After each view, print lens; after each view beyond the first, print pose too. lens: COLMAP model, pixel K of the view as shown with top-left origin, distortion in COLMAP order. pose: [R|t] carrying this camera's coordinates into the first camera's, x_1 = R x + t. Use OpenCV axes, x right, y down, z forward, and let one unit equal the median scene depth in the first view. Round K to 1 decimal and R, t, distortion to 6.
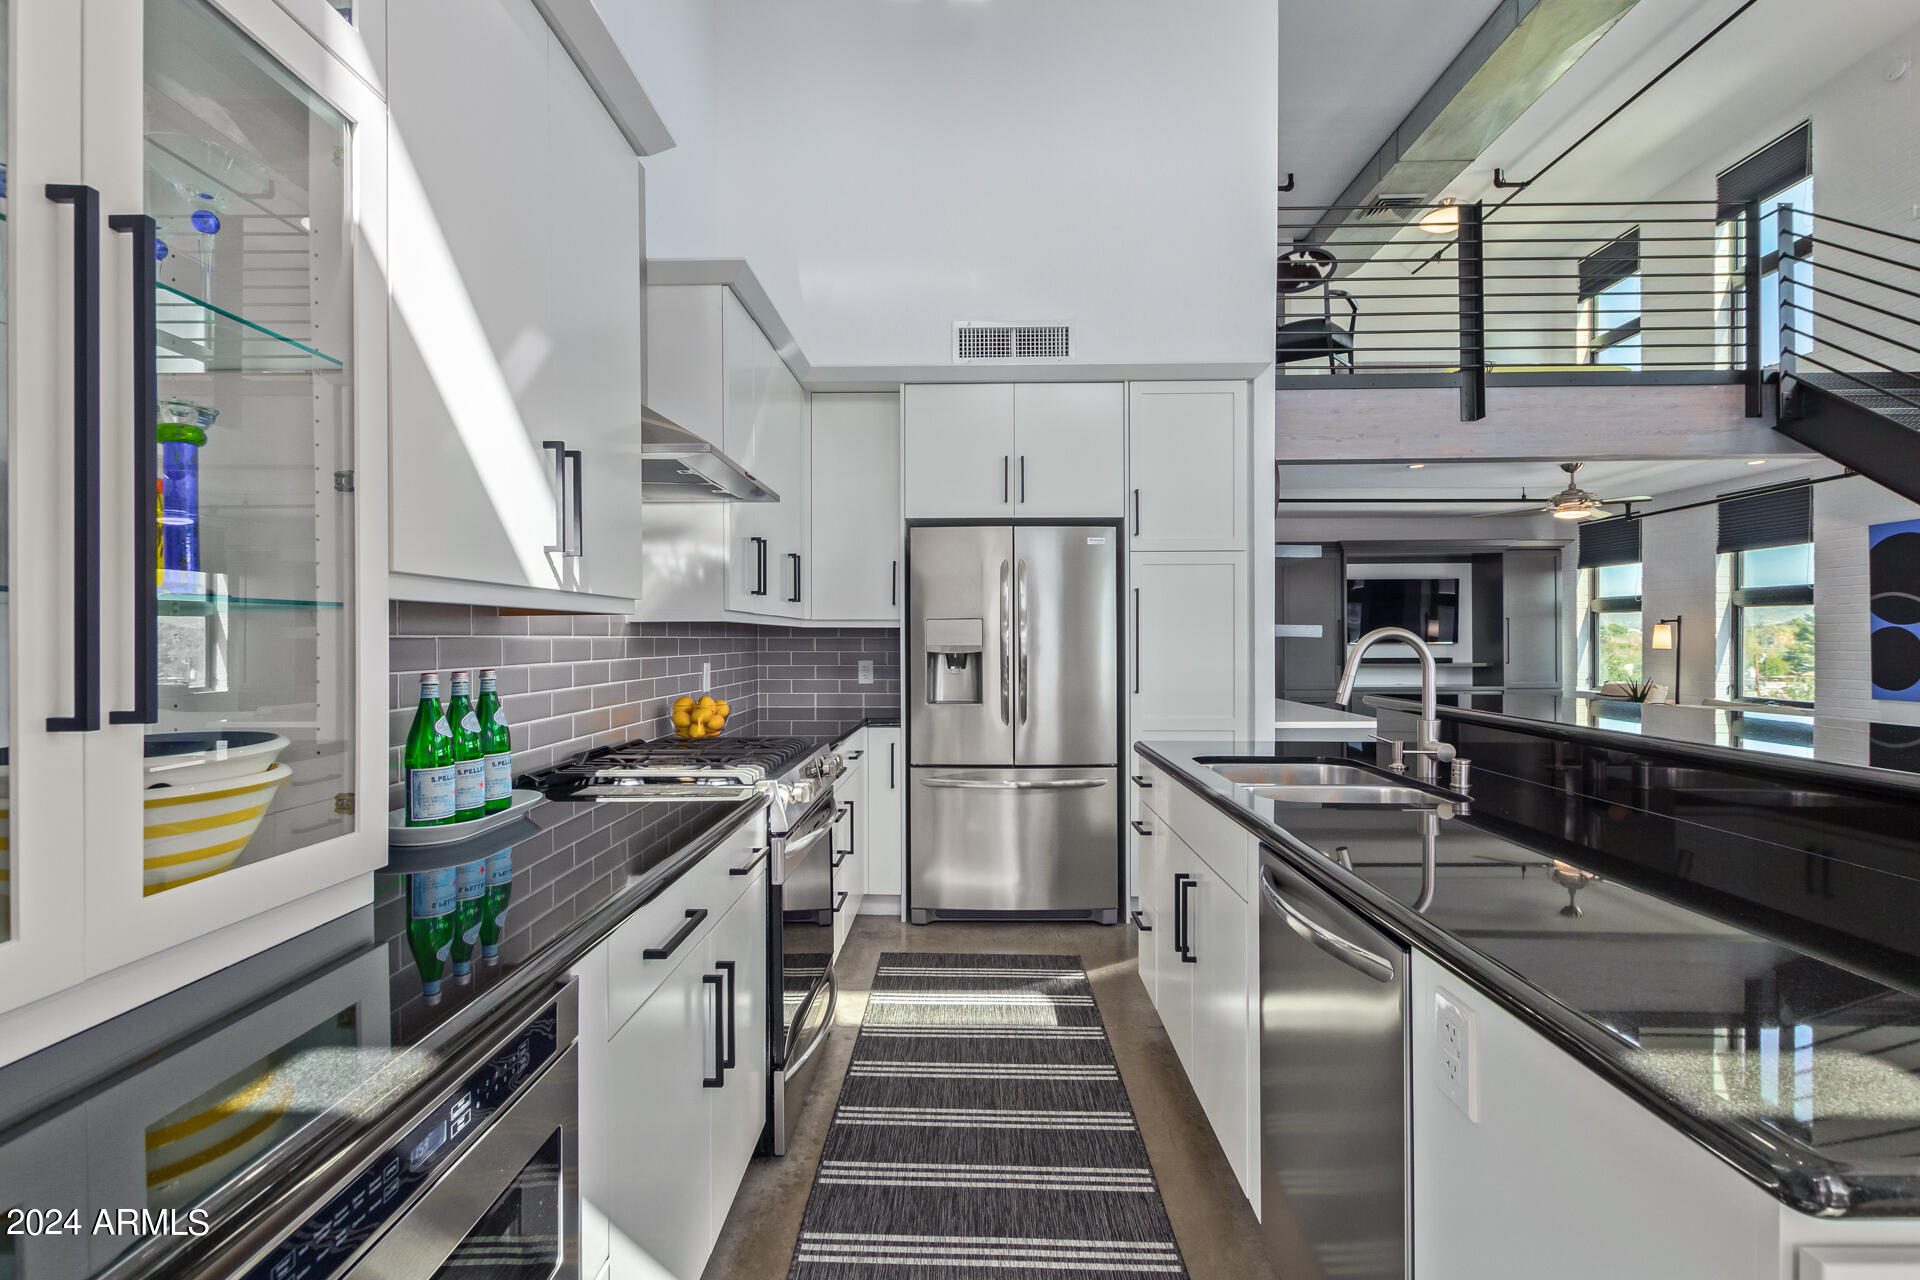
lens RADIAL K [[843.3, 0, 958.0], [0, 843.3, 639.1], [0, 0, 1]] dist [0.000189, -0.000008]
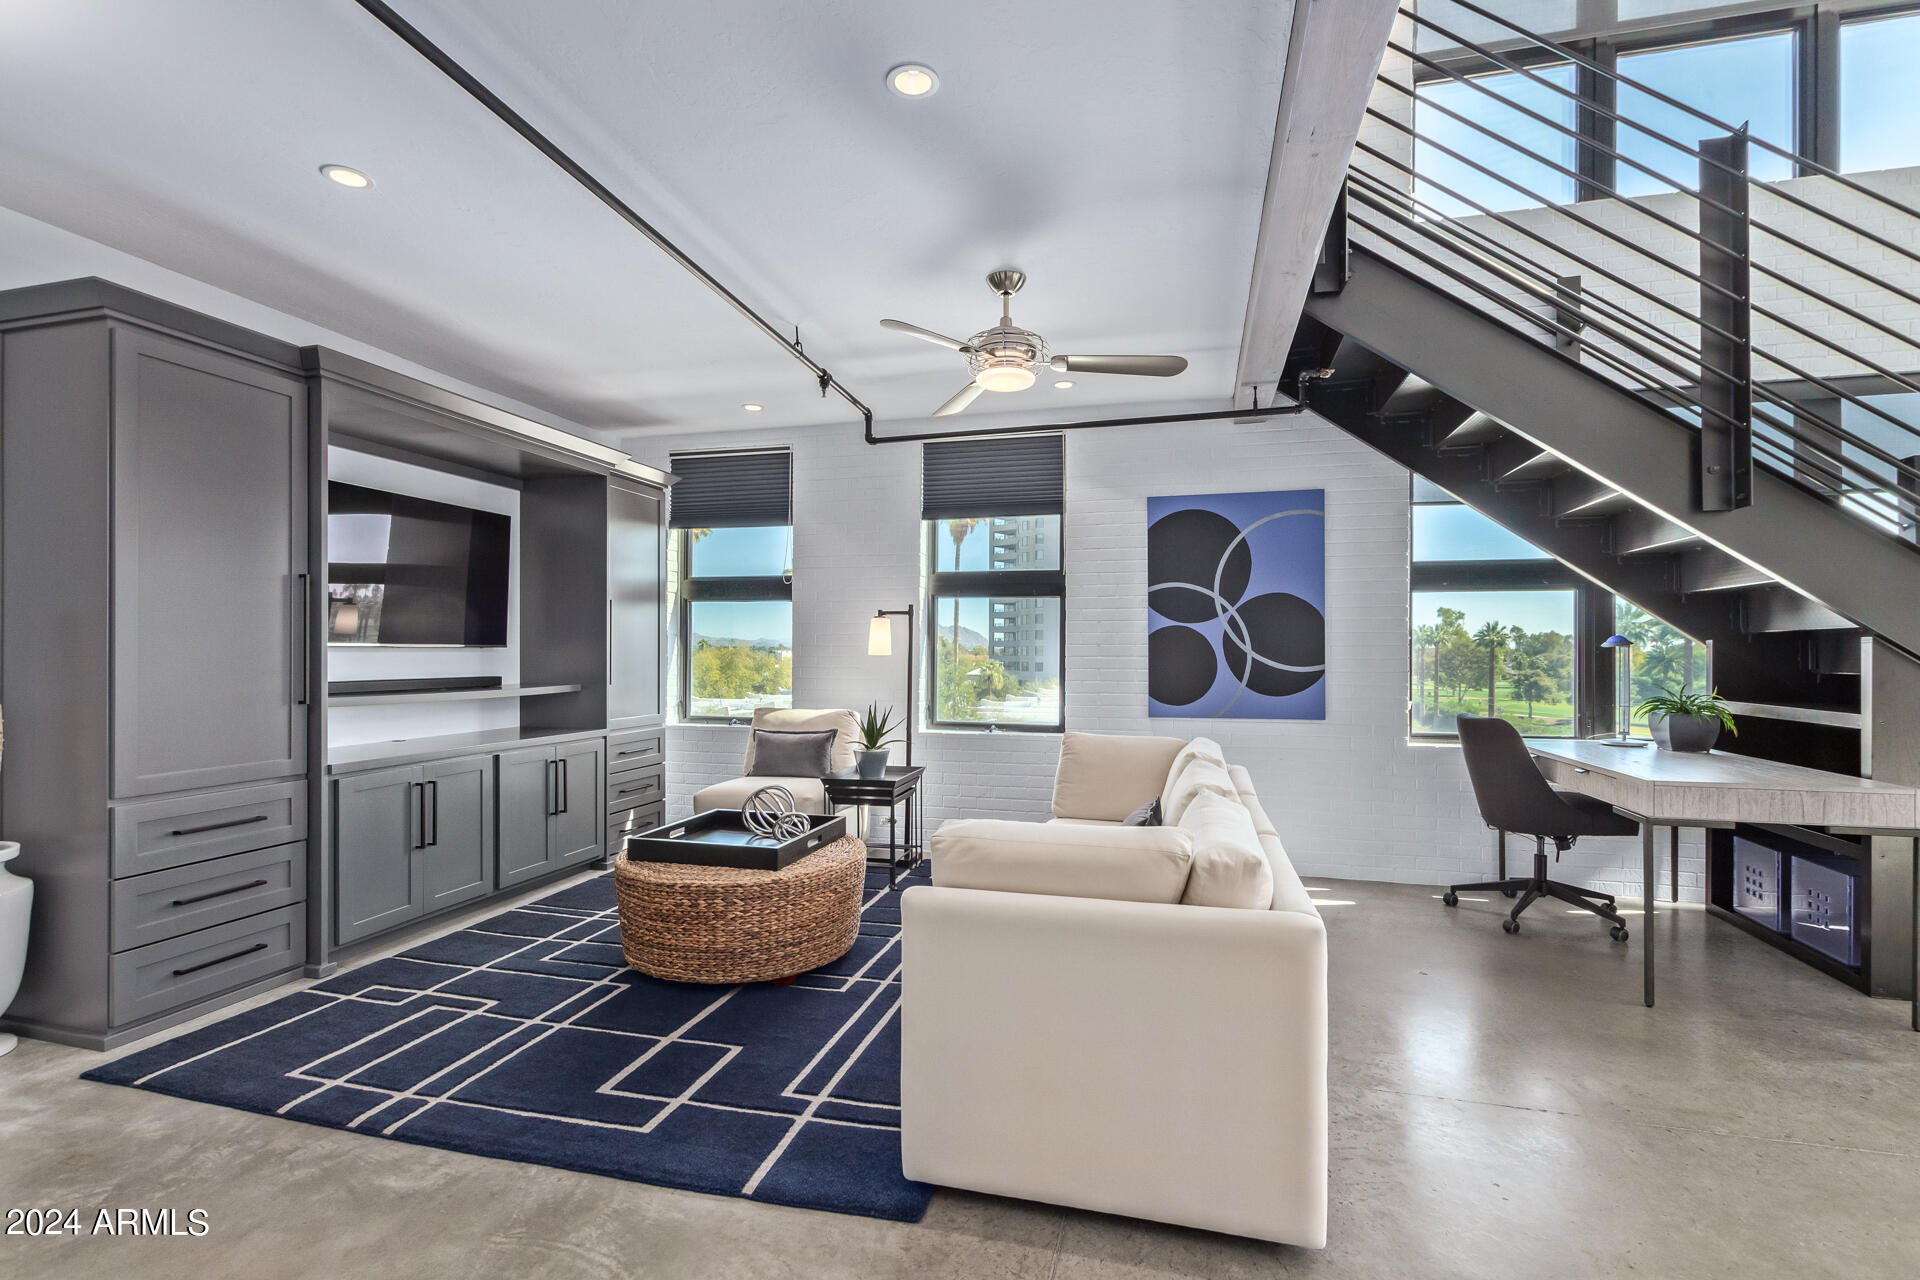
lens RADIAL K [[843.3, 0, 965.9], [0, 843.3, 634.5], [0, 0, 1]] dist [0.000189, -0.000008]
pose [[0.229038, 0.002483, 0.973414, 0.229373], [-0.001883, 0.999996, -0.002108, -0.003564], [-0.973416, -0.001350, 0.229041, 0.813718]]
